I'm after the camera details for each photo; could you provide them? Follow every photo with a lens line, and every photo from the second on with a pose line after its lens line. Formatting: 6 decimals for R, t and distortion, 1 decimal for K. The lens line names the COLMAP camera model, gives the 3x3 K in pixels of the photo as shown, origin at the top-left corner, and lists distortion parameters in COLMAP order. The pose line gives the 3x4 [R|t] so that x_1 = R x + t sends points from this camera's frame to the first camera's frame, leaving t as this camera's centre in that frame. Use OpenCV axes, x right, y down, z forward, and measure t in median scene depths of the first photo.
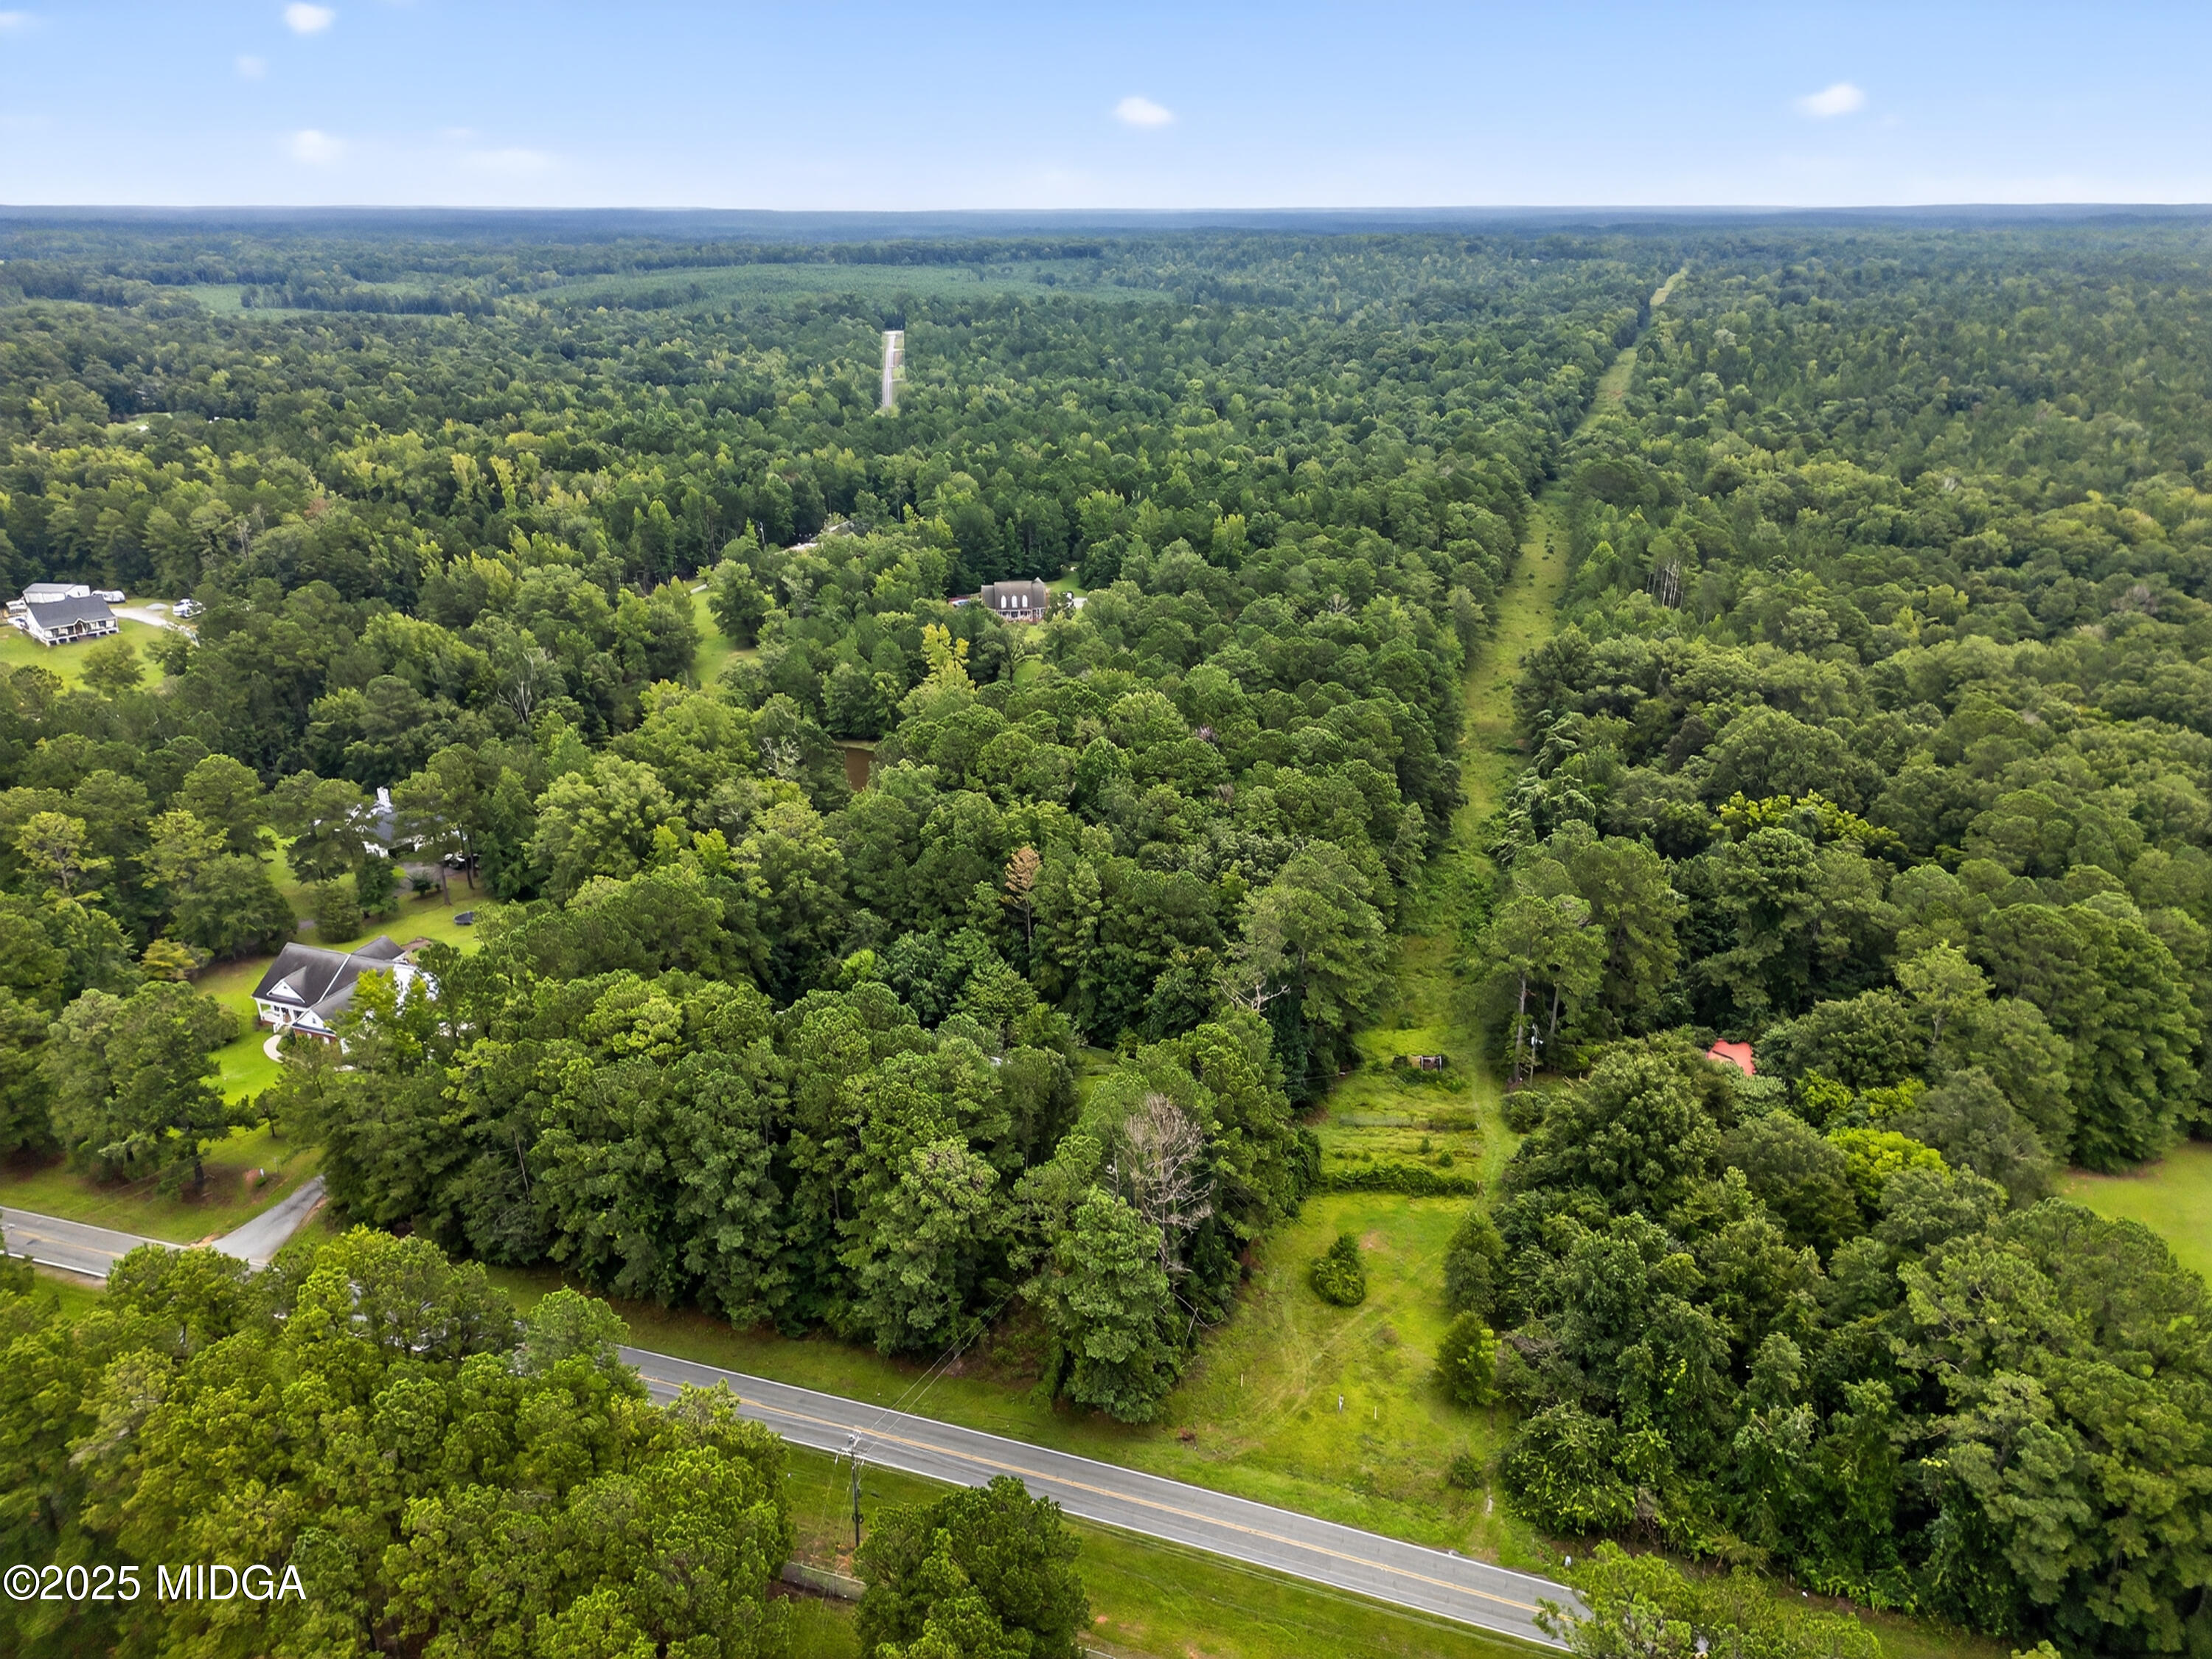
lens RADIAL K [[1525.6, 0, 1090.3], [0, 1525.6, 819.7], [0, 0, 1]] dist [0.087987, -0.088219]
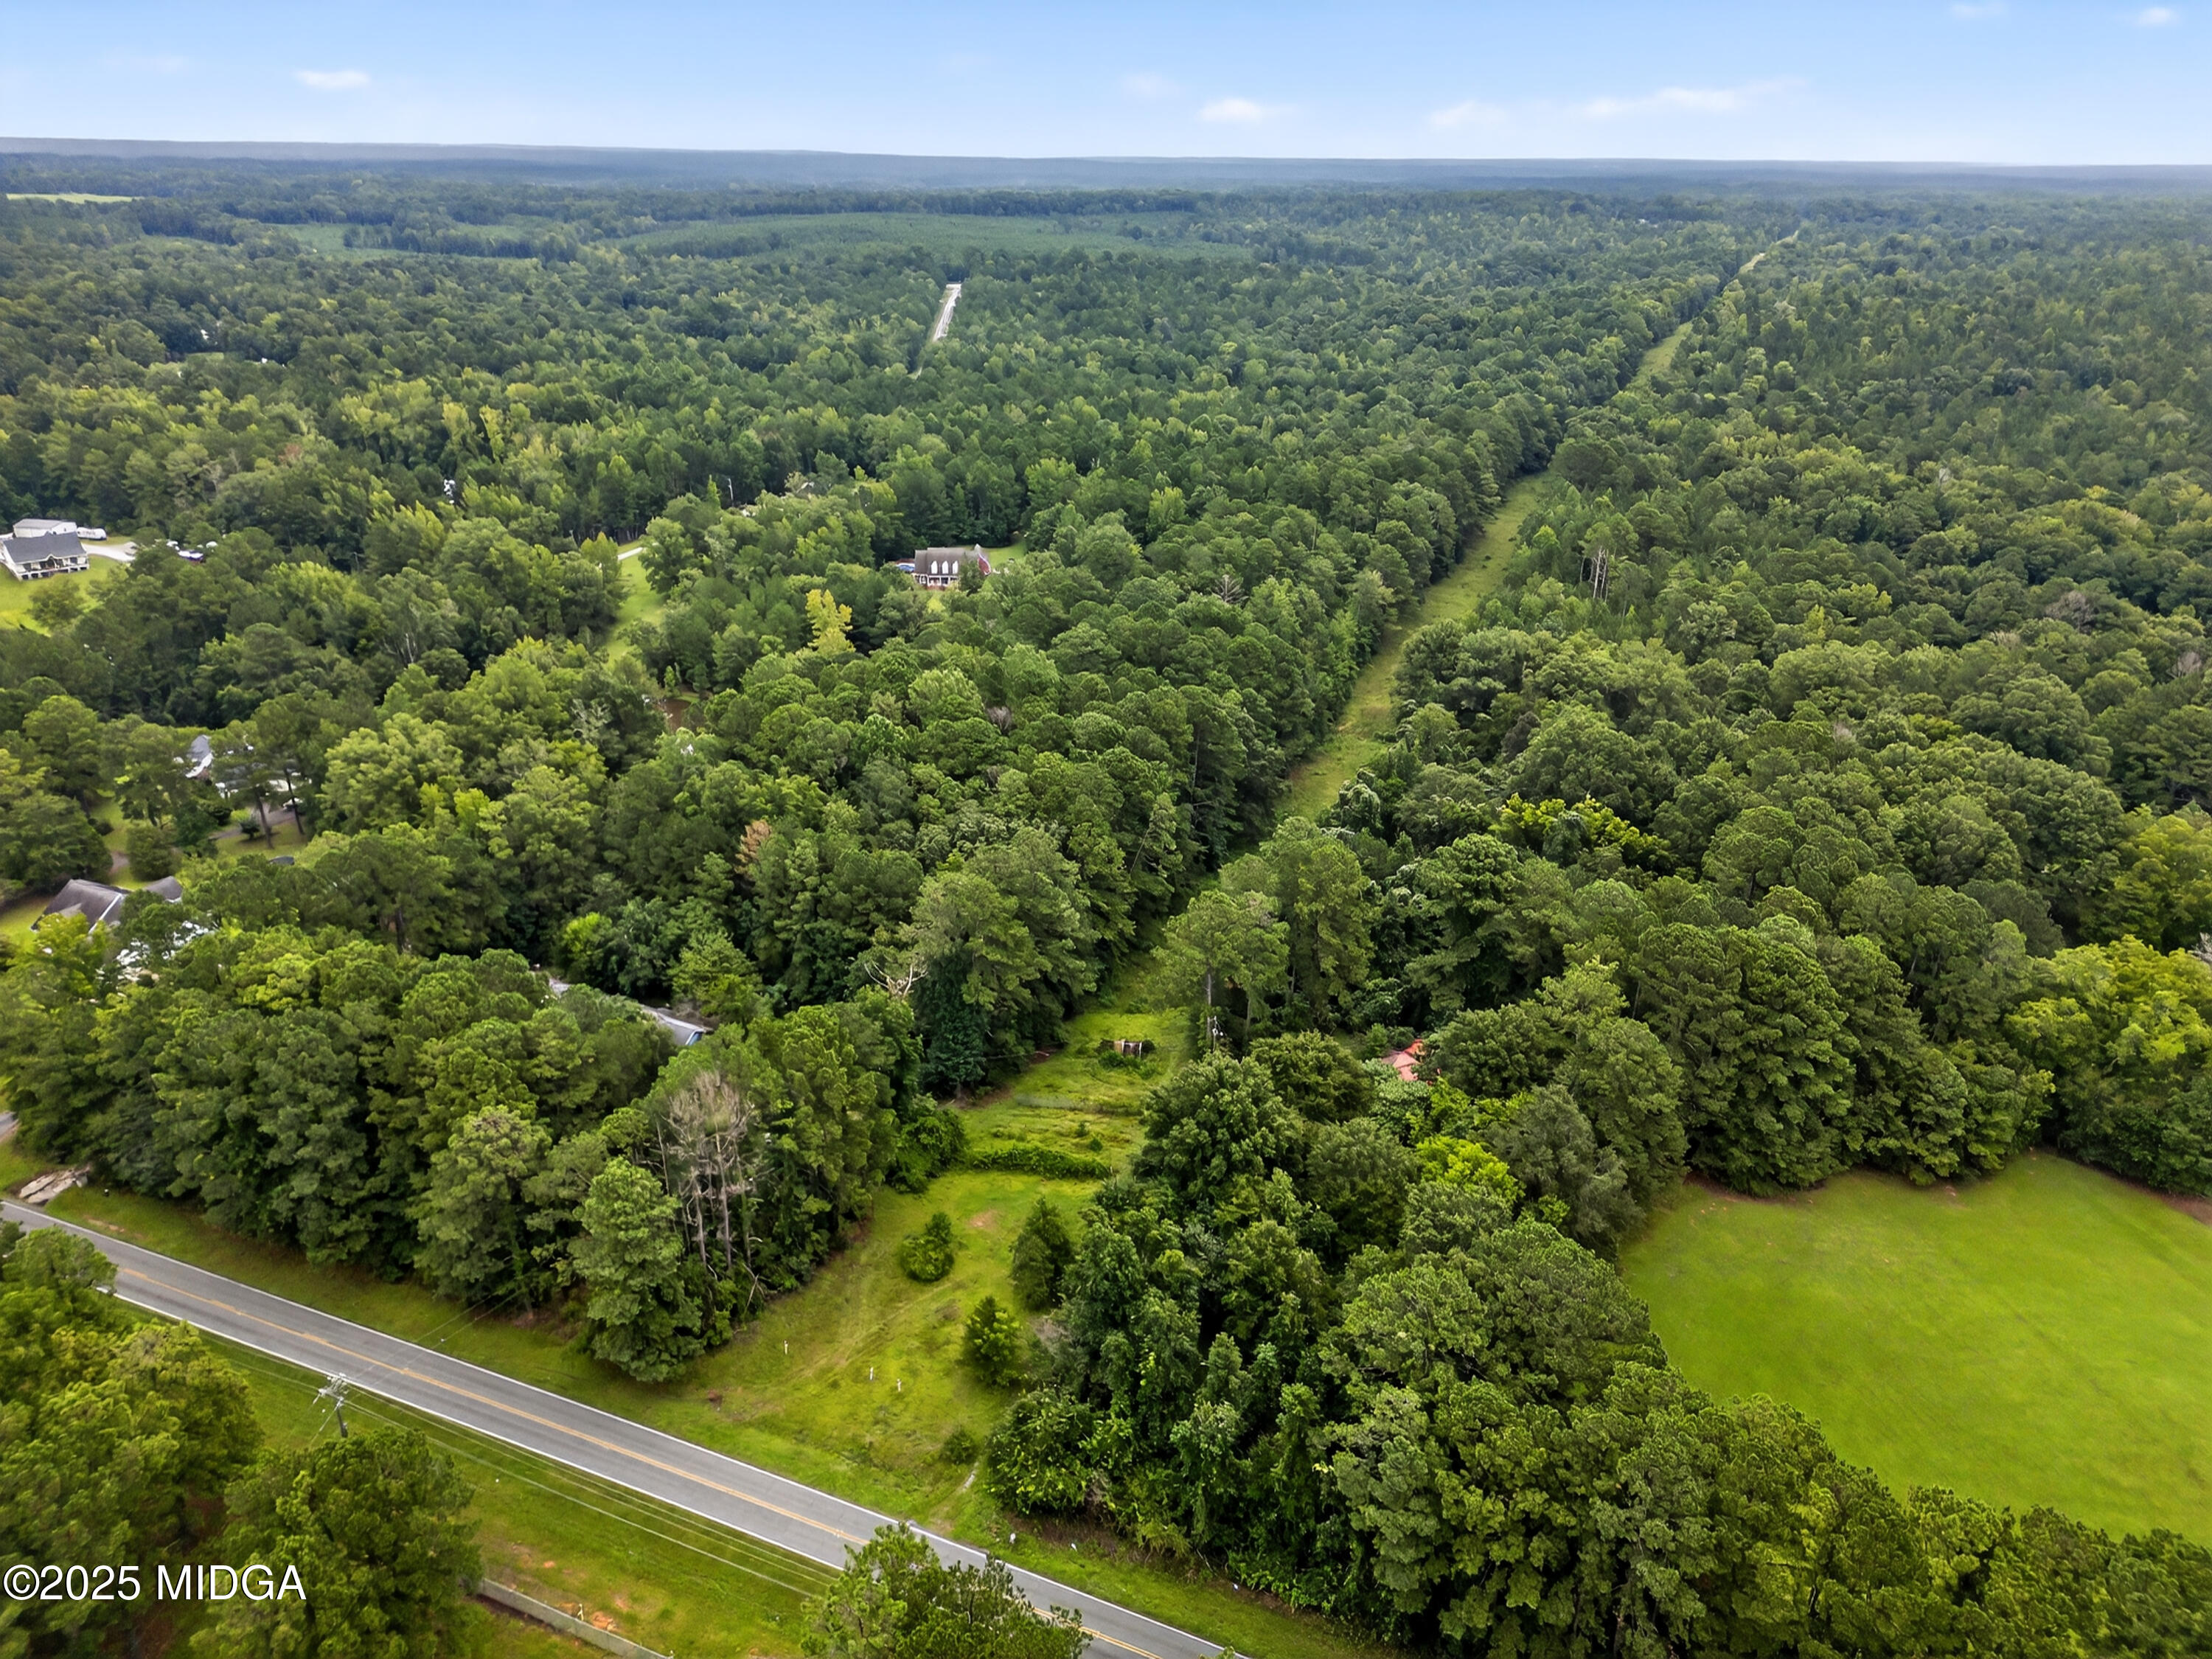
lens RADIAL K [[1525.6, 0, 1090.3], [0, 1525.6, 819.7], [0, 0, 1]] dist [0.087987, -0.088219]
pose [[0.996682, 0.044221, -0.068340, 0.135177], [-0.042235, 0.998650, 0.030238, -0.012498], [0.069584, -0.027251, 0.997204, -0.006287]]
